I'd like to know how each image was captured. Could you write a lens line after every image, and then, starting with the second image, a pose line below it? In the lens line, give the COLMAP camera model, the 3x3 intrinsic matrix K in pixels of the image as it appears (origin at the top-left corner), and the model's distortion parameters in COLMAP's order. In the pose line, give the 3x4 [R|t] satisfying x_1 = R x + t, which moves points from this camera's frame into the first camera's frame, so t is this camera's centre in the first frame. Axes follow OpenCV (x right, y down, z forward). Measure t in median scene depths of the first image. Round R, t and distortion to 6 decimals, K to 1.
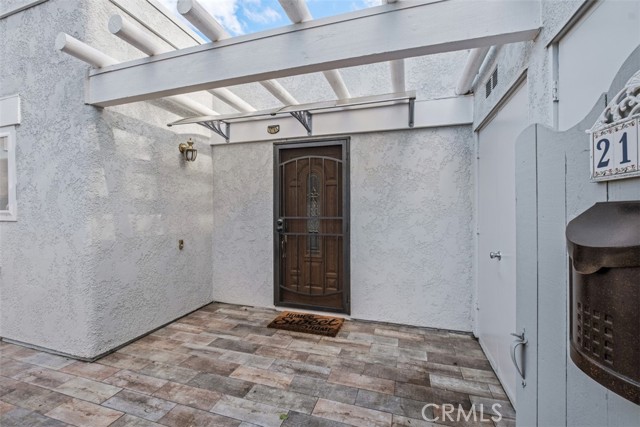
lens RADIAL K [[277.5, 0, 318.8], [0, 277.5, 208.7], [0, 0, 1]] dist [-0.010232, -0.000283]
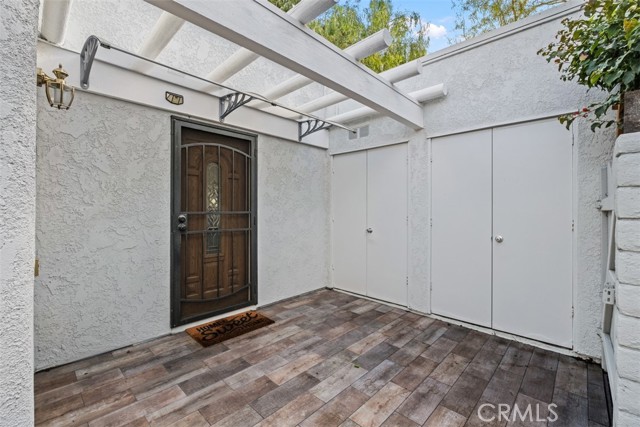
lens RADIAL K [[277.5, 0, 318.8], [0, 277.5, 208.7], [0, 0, 1]] dist [-0.010232, -0.000283]
pose [[0.435426, 0.004227, 0.900215, -0.759877], [-0.004410, 0.999987, -0.002563, 0.022150], [-0.900214, -0.002854, 0.435439, 0.343953]]
